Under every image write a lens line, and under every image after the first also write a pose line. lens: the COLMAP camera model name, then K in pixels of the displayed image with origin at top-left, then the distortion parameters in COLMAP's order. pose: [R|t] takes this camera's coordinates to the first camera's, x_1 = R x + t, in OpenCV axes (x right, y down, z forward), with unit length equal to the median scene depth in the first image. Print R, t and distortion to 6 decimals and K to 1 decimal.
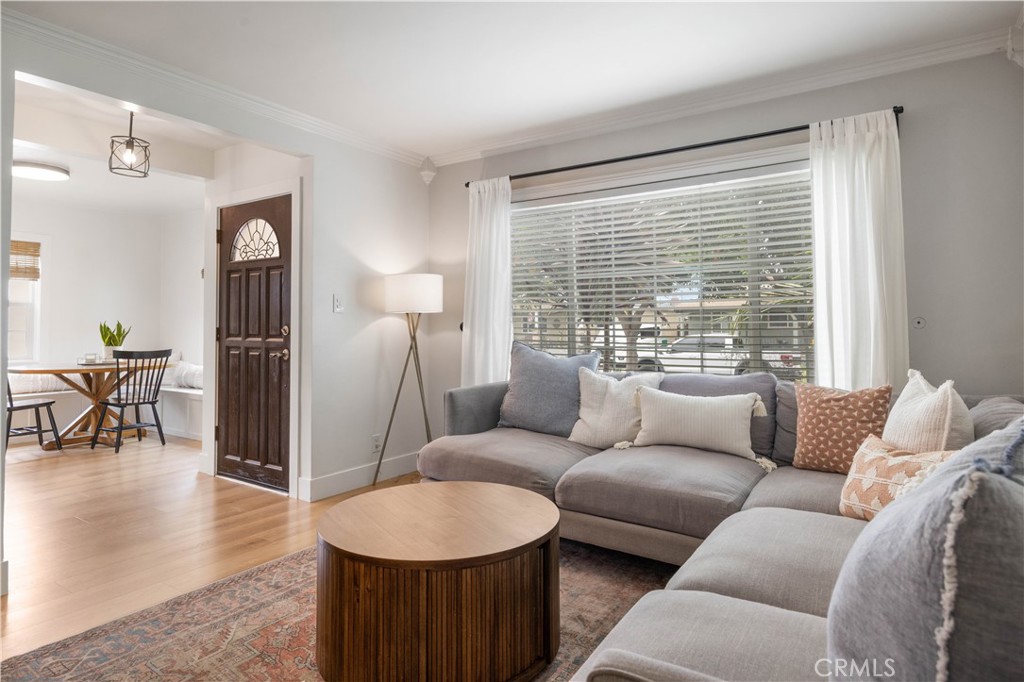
lens RADIAL K [[566.6, 0, 501.9], [0, 566.6, 305.8], [0, 0, 1]] dist [0.005227, -0.002999]
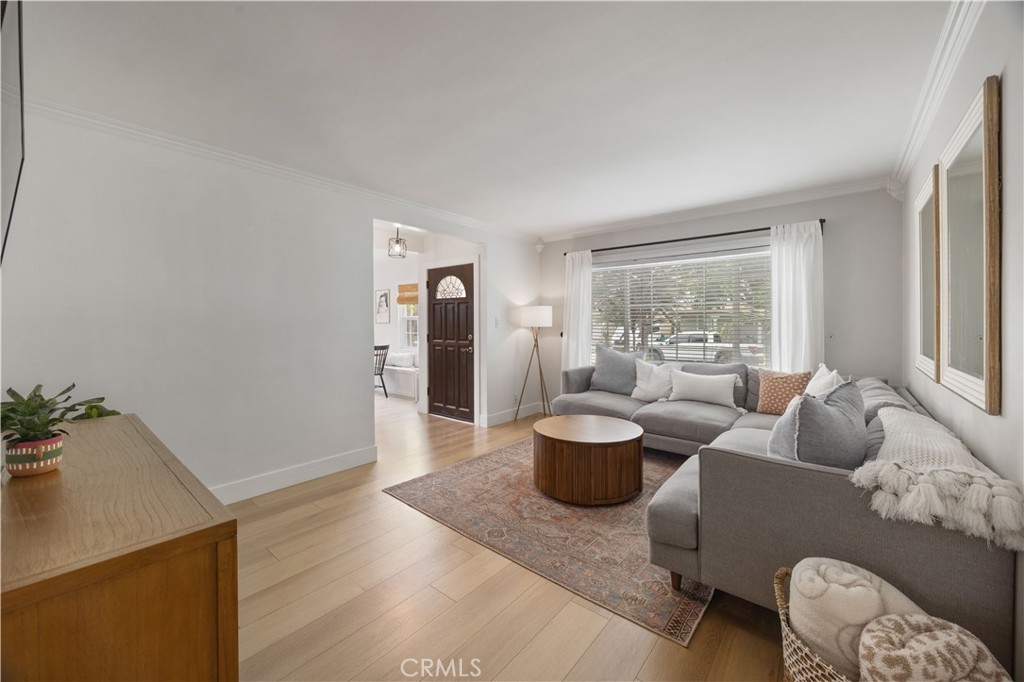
lens RADIAL K [[393.9, 0, 504.7], [0, 393.9, 327.5], [0, 0, 1]] dist [0.001305, 0.000341]
pose [[0.995300, 0.000830, -0.096833, -0.139642], [0.003593, 0.998958, 0.045491, -0.045303], [0.096770, -0.045625, 0.994261, -0.268067]]
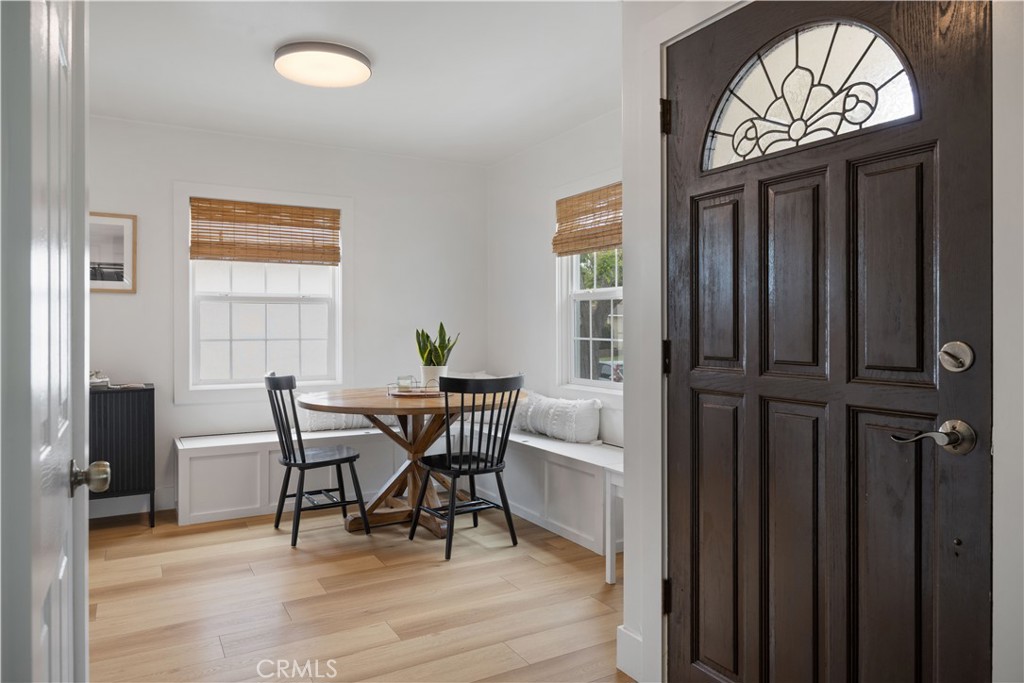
lens RADIAL K [[655.0, 0, 509.1], [0, 655.0, 337.6], [0, 0, 1]] dist [-0.000082, 0.000918]
pose [[0.896274, 0.007907, -0.443430, -0.426054], [0.013362, 0.998906, 0.044818, 0.014462], [0.443299, -0.046094, 0.895188, 0.573777]]
